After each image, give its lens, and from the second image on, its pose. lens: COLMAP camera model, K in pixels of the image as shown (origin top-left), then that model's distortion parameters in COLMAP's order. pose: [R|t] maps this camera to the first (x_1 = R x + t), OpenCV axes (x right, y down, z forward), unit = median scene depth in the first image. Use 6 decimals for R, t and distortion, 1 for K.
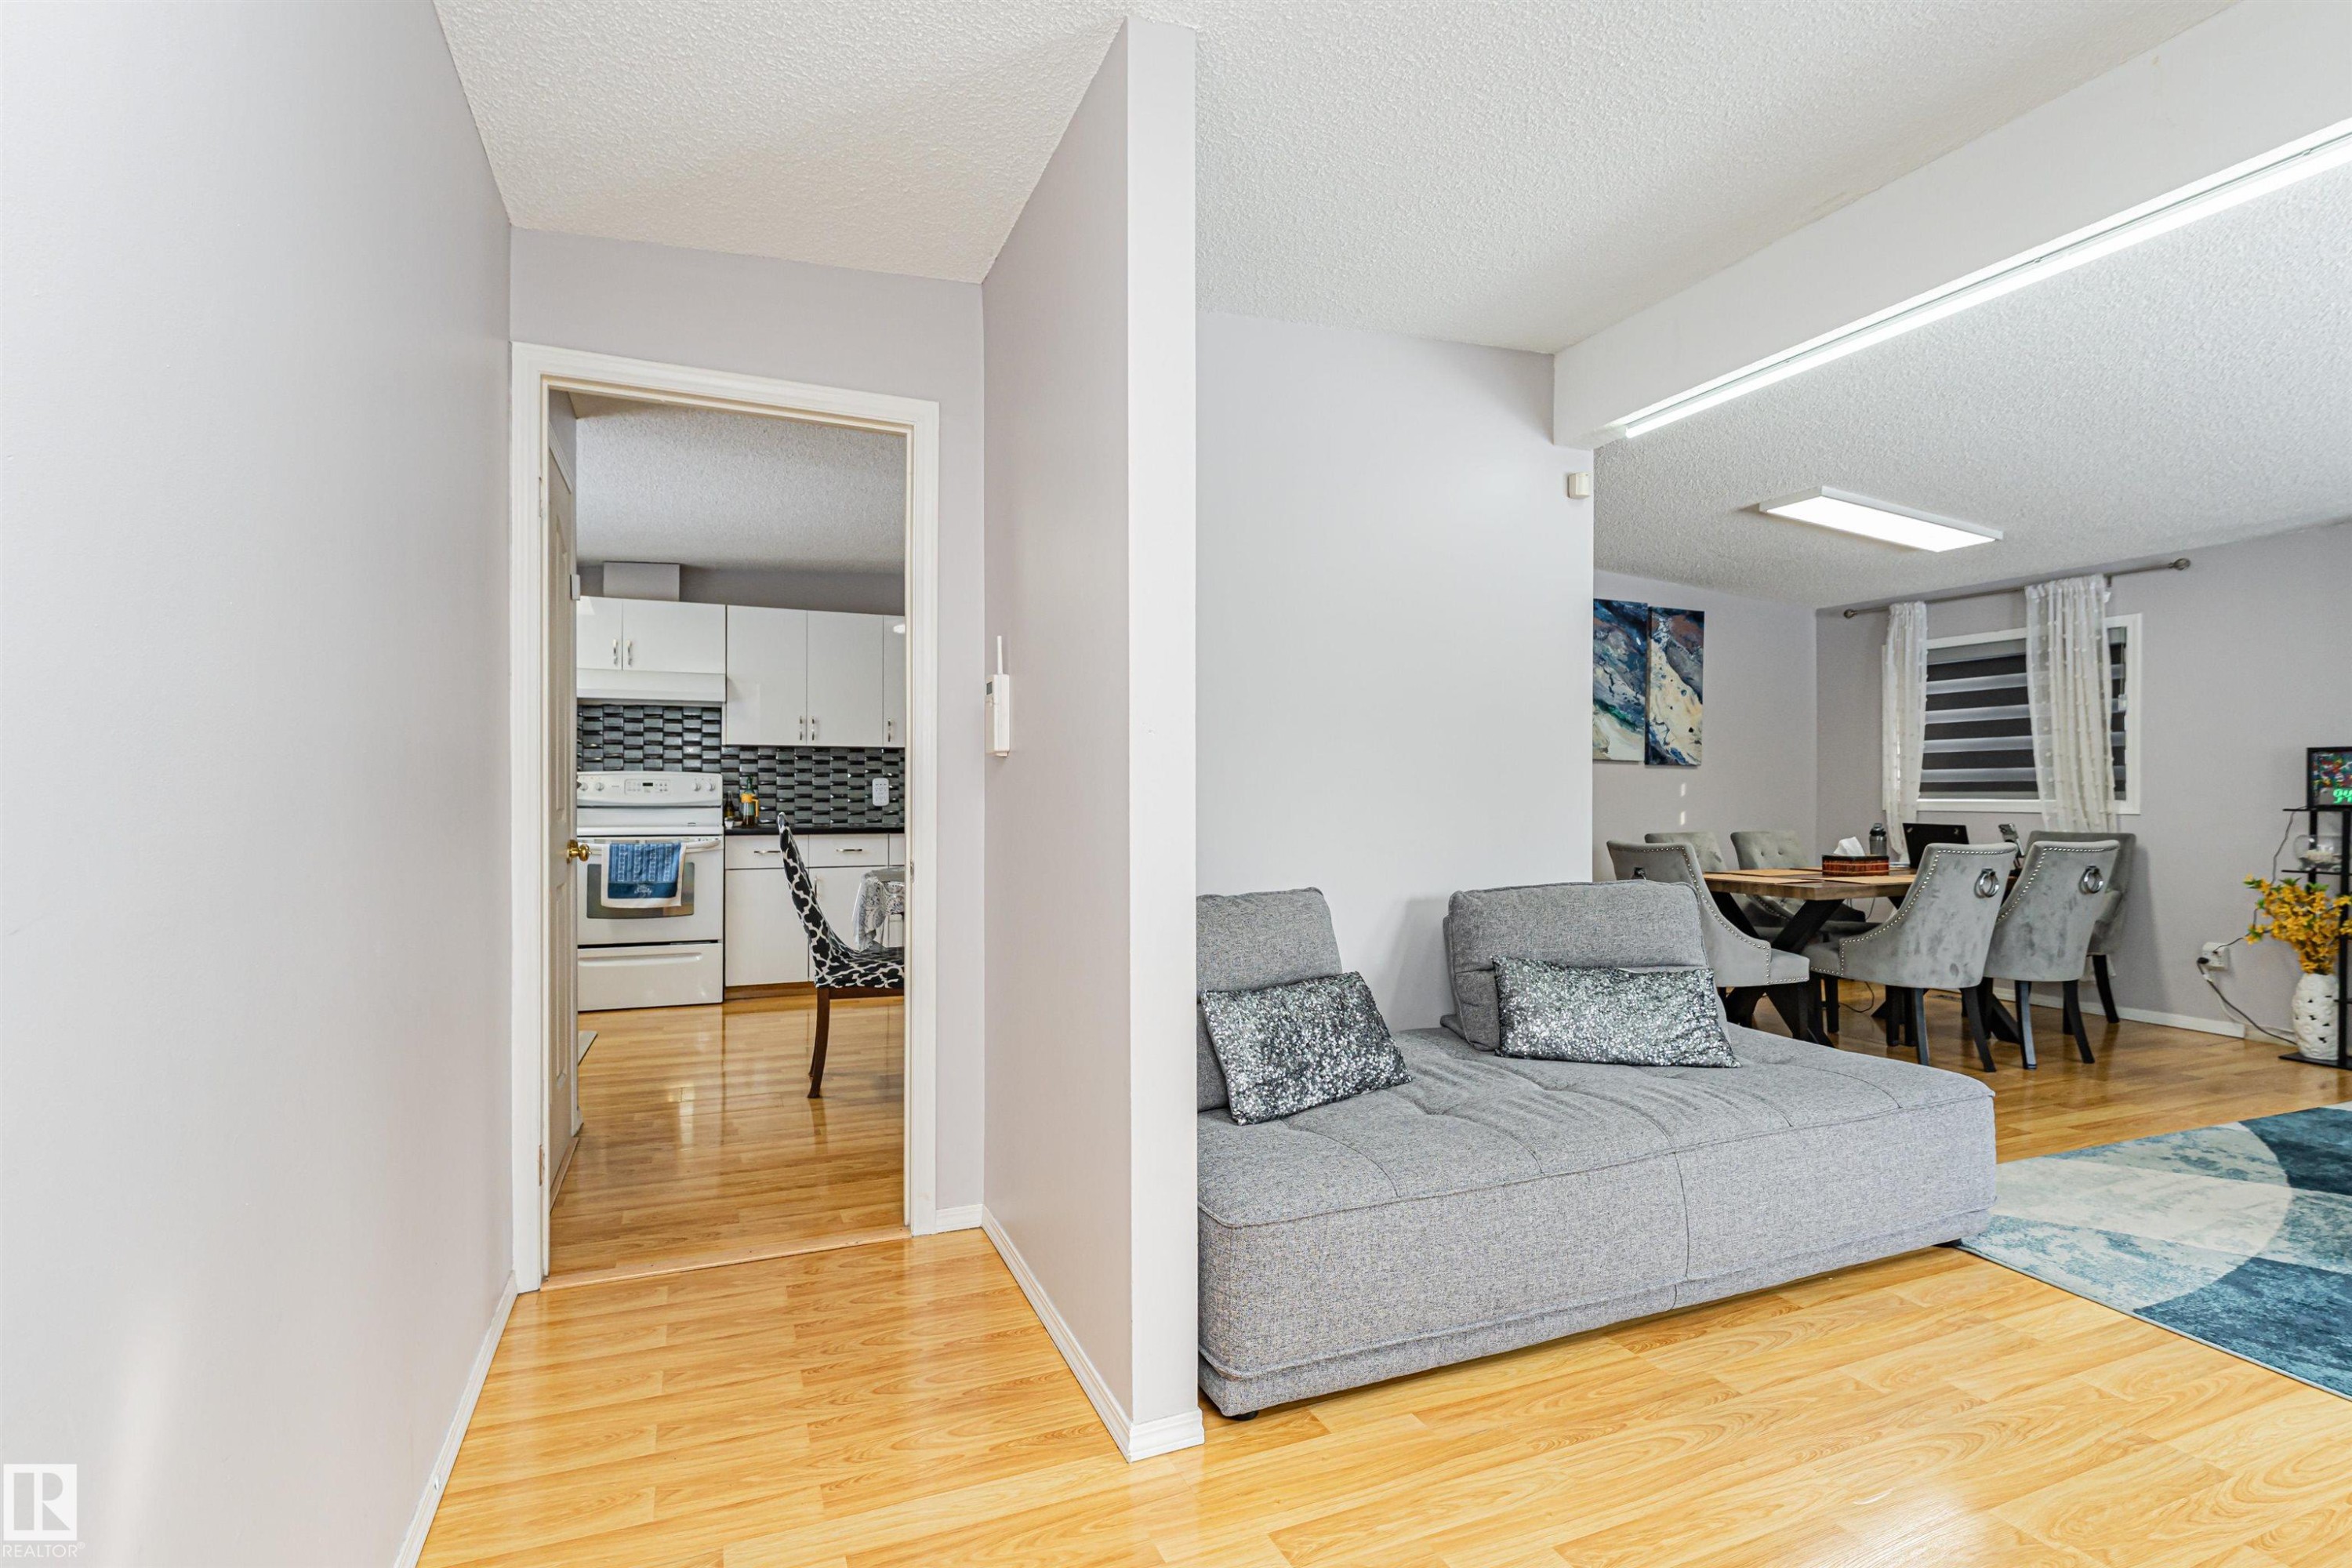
lens RADIAL K [[1121.1, 0, 1173.6], [0, 1121.1, 785.6], [0, 0, 1]] dist [-0.009175, 0.002402]
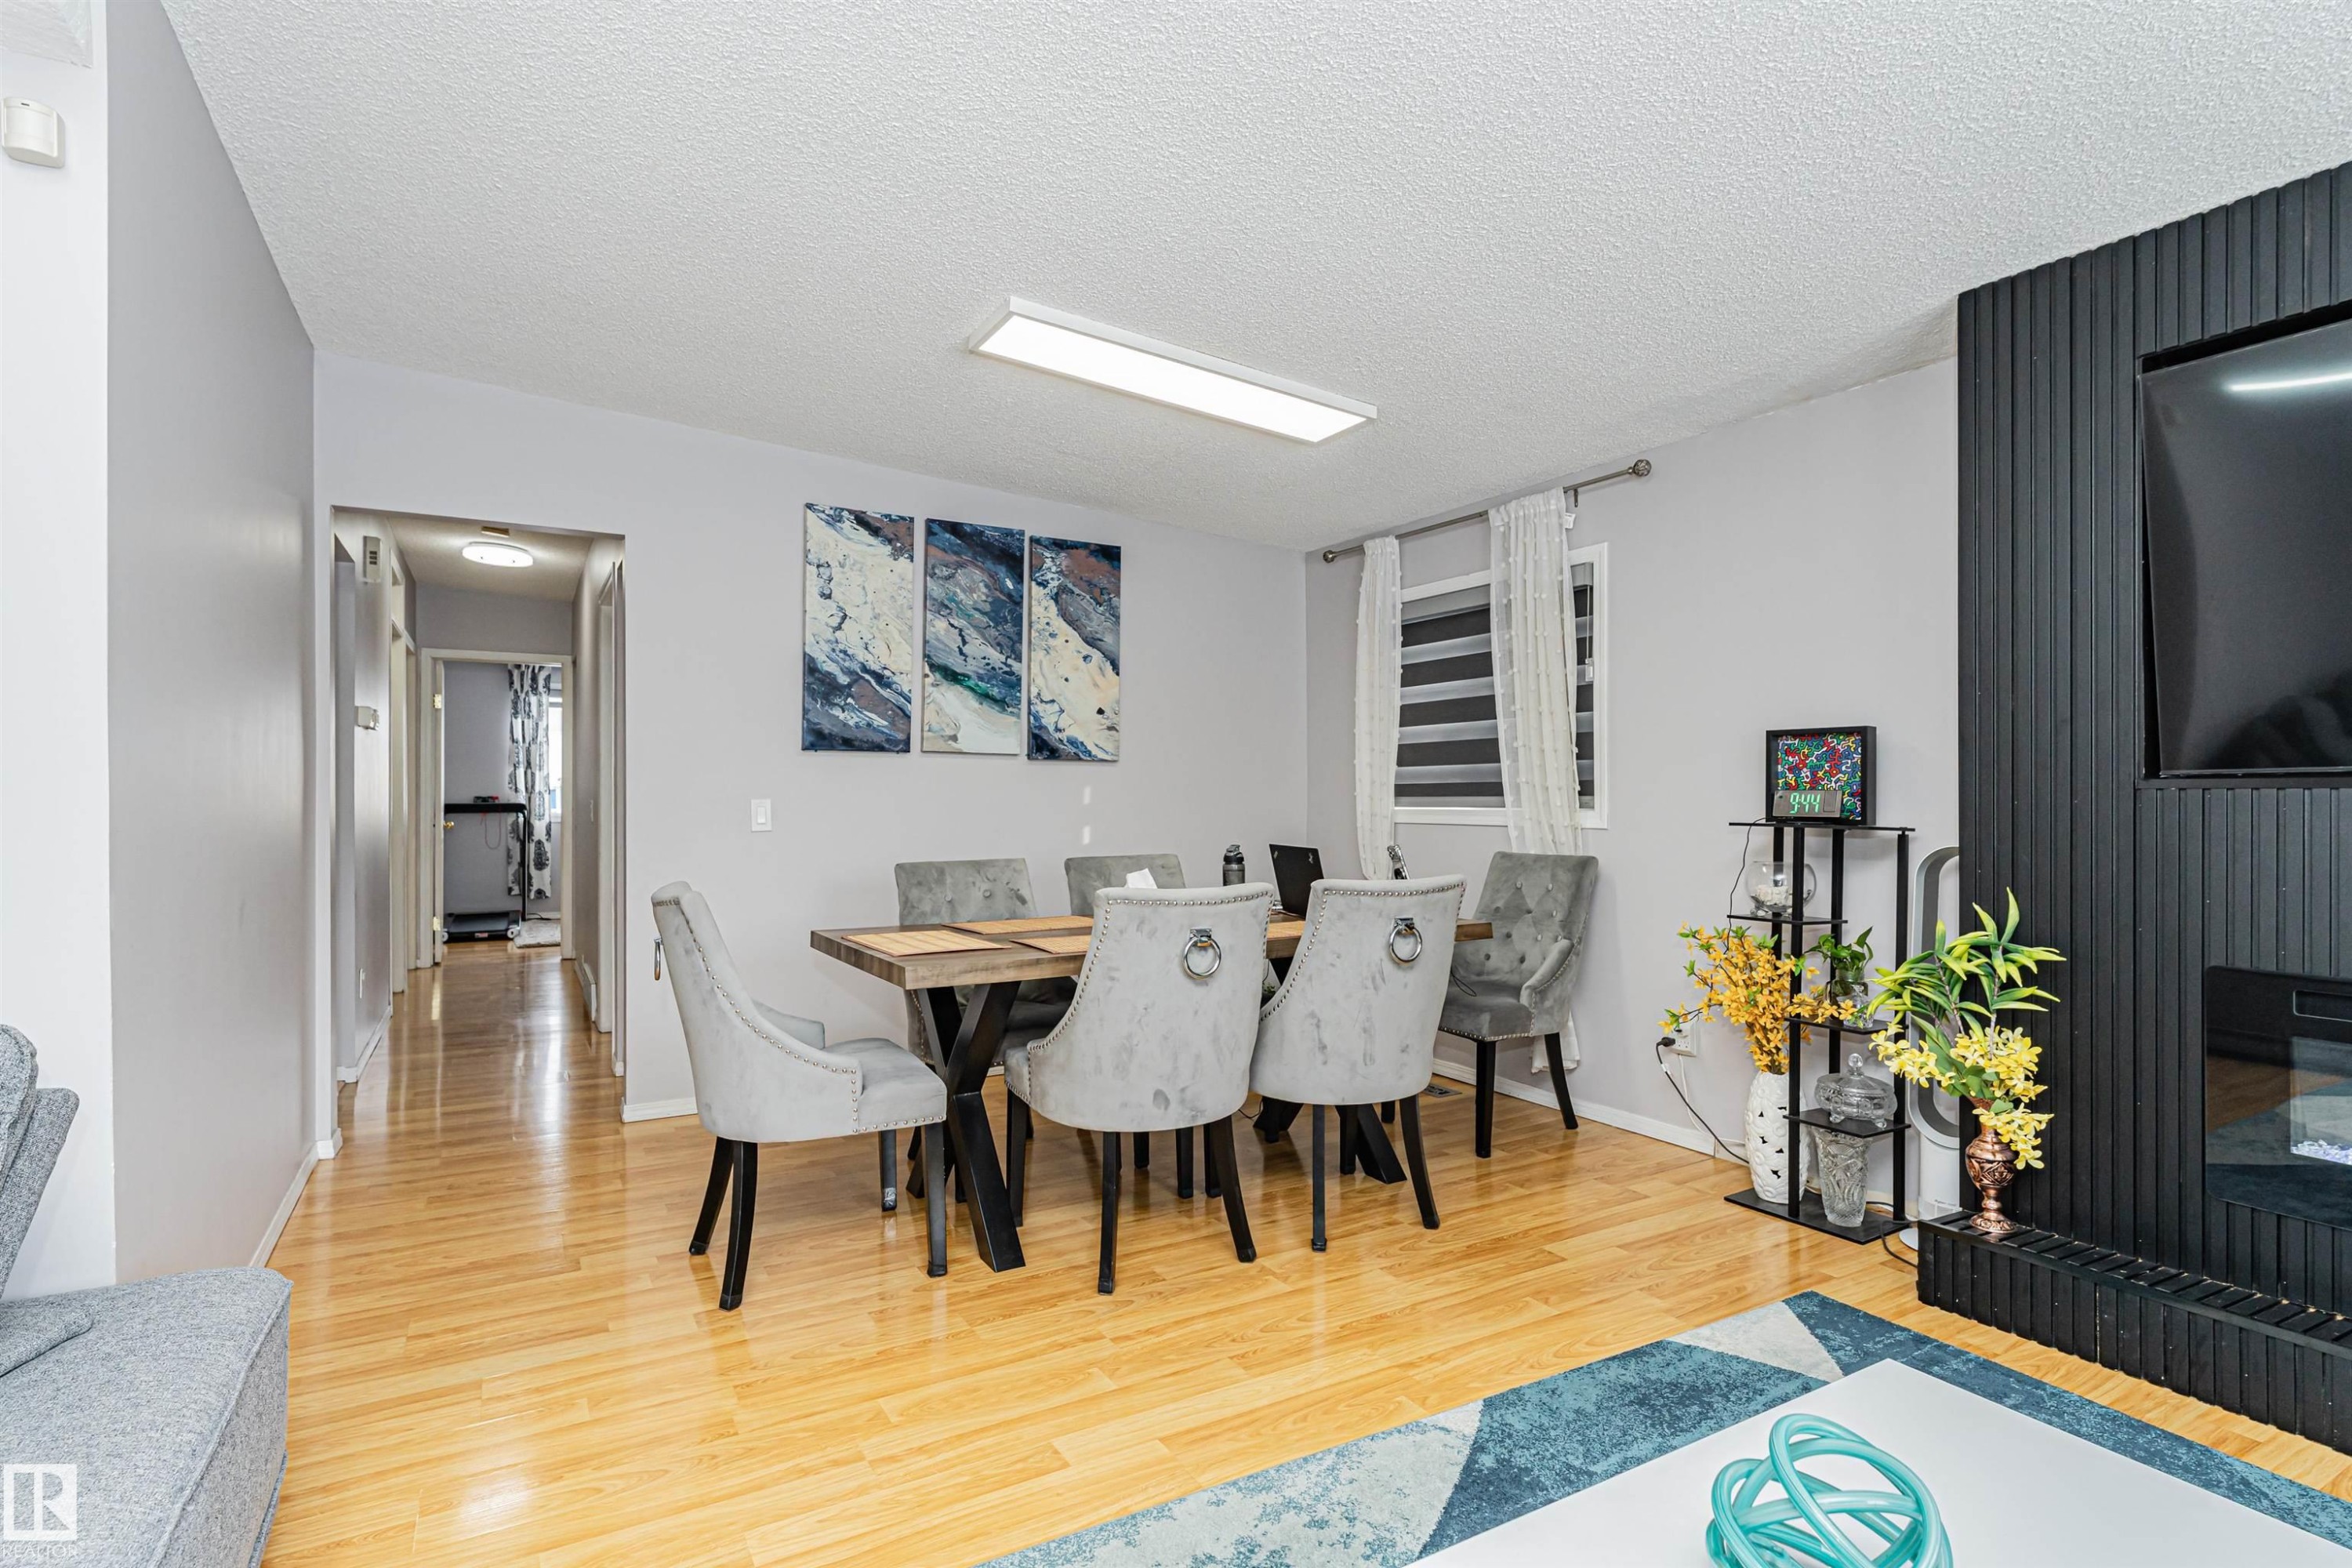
lens RADIAL K [[1155.1, 0, 1208.5], [0, 1155.1, 784.7], [0, 0, 1]] dist [0.010502, -0.000317]
pose [[0.989687, -0.001263, 0.143243, 0.501666], [0.001860, 0.999990, -0.004028, 0.000316], [-0.143236, 0.004253, 0.989679, 0.306645]]
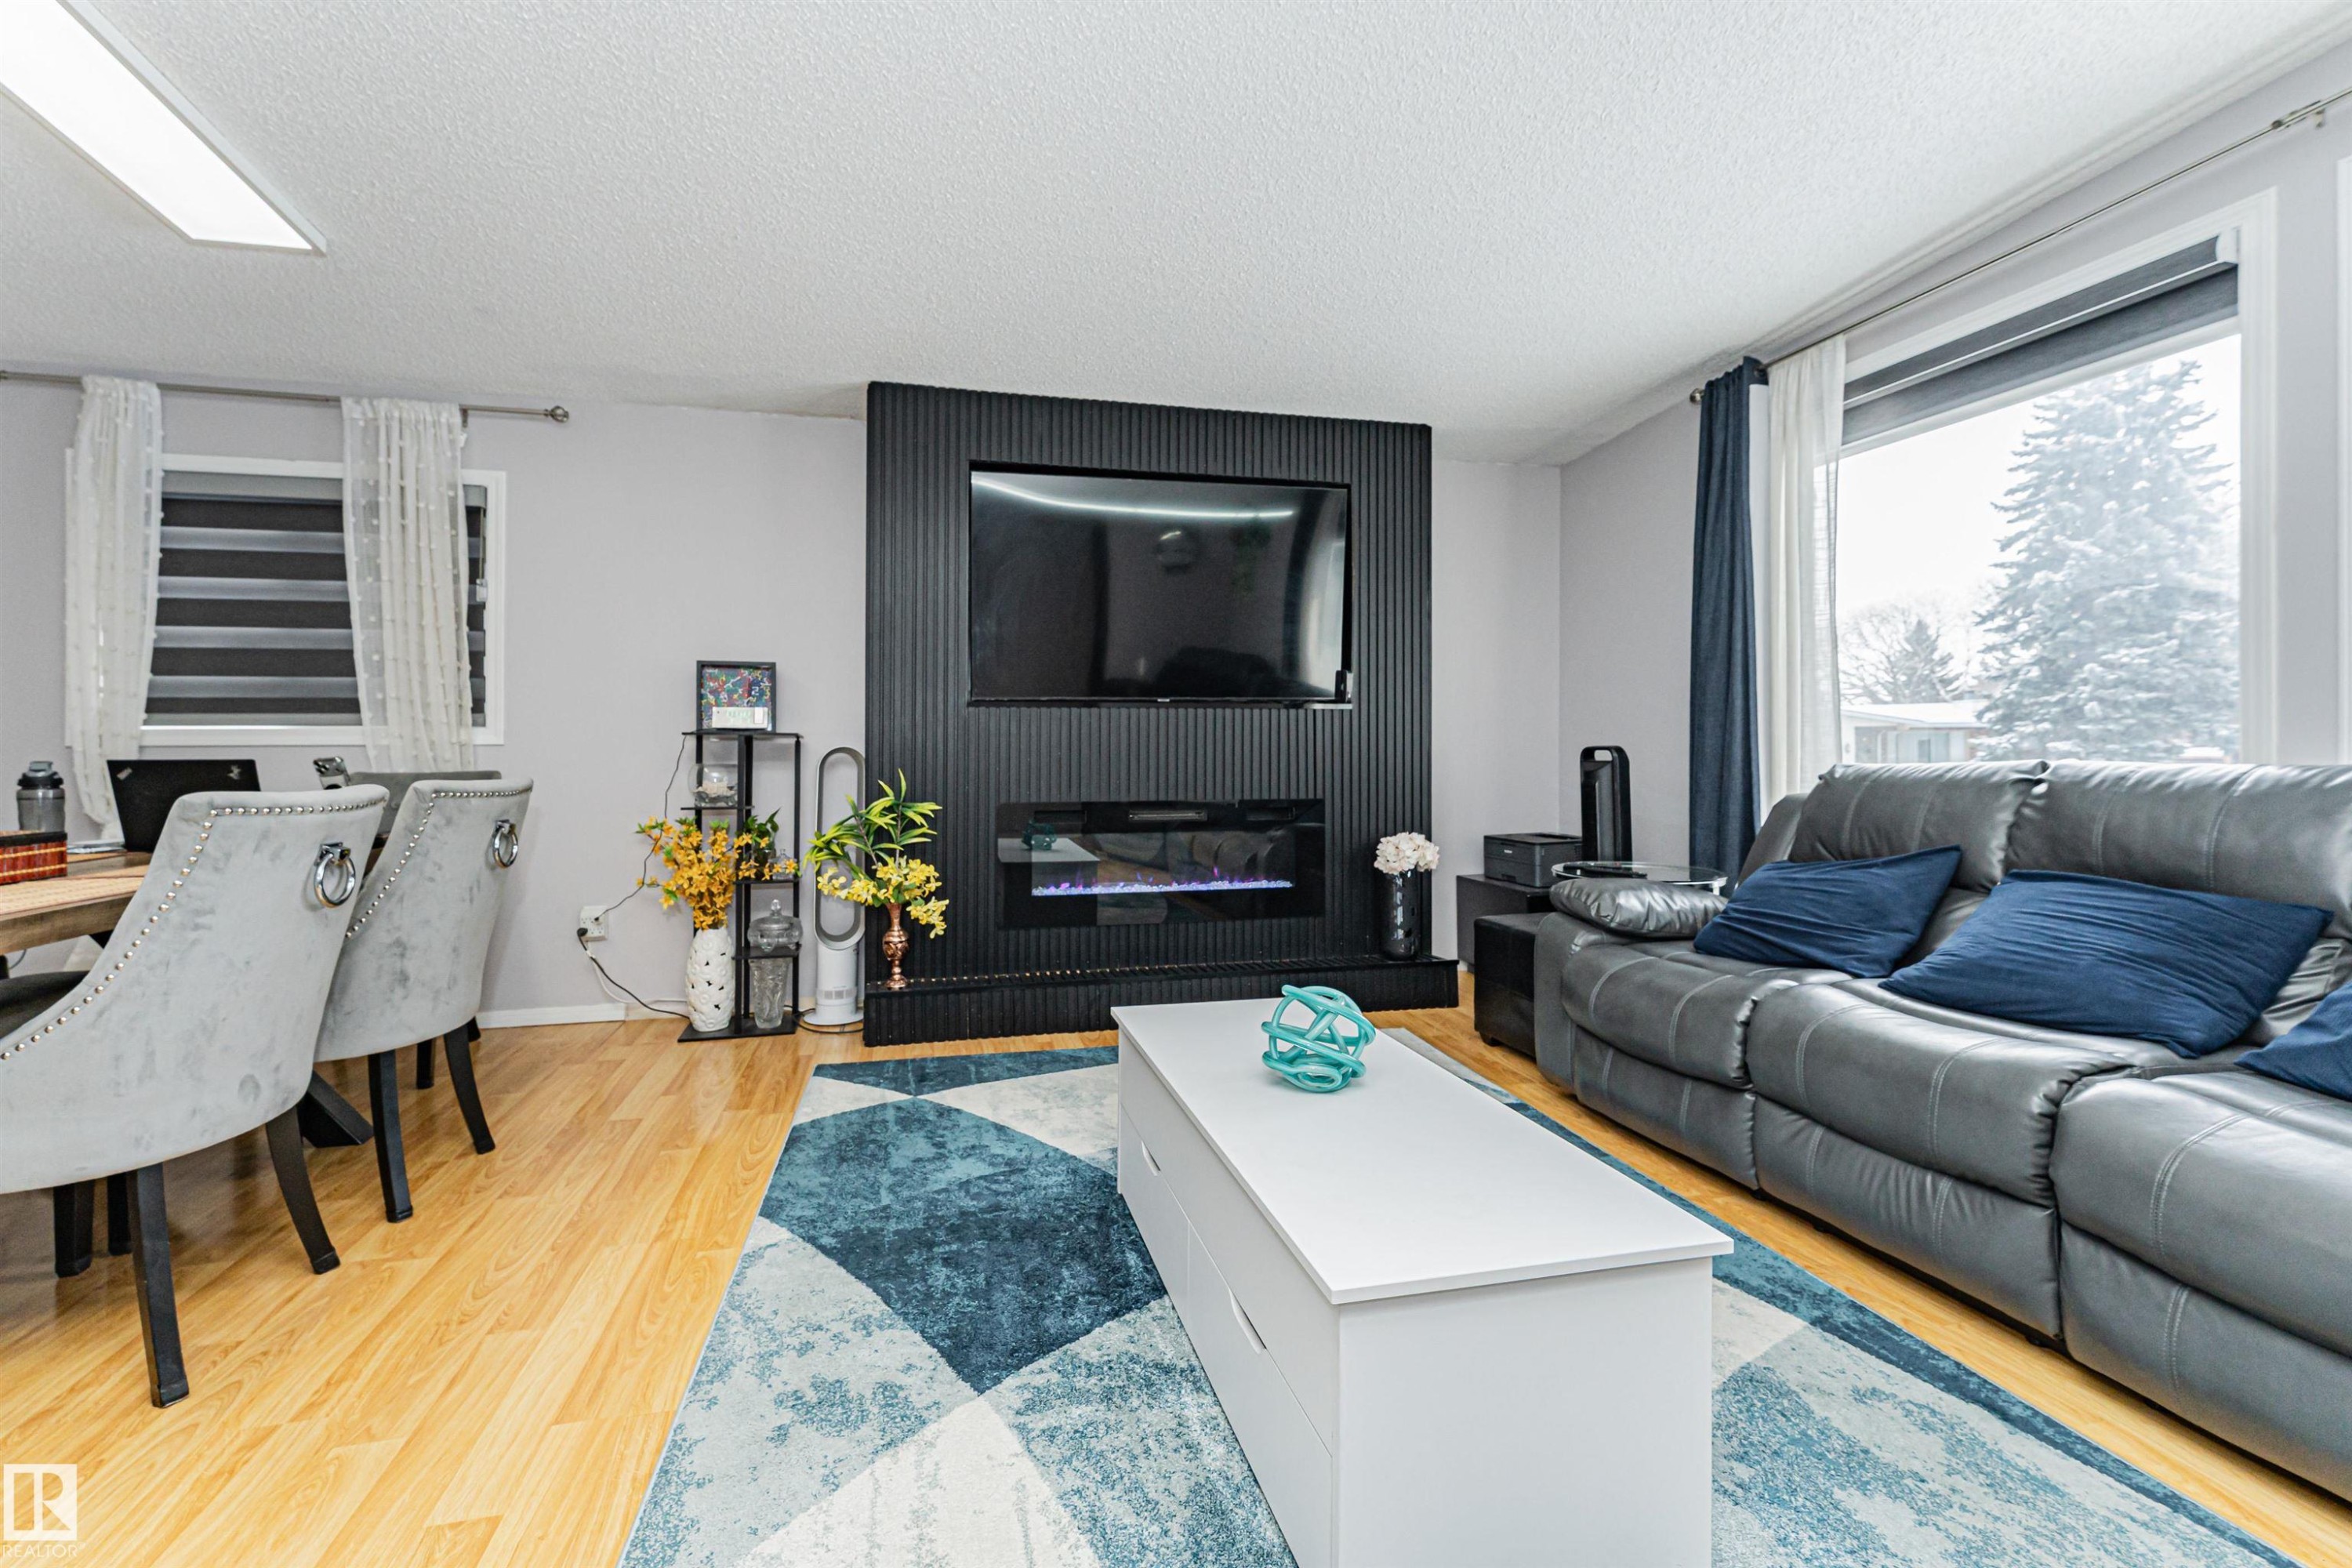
lens RADIAL K [[945.8, 0, 1100.5], [0, 945.8, 744.4], [0, 0, 1]] dist [0.002968, 0.000248]
pose [[0.188132, 0.005508, 0.982128, 0.319512], [0.000756, 0.999983, -0.005753, 0.028546], [-0.982143, 0.001825, 0.188125, 0.484119]]
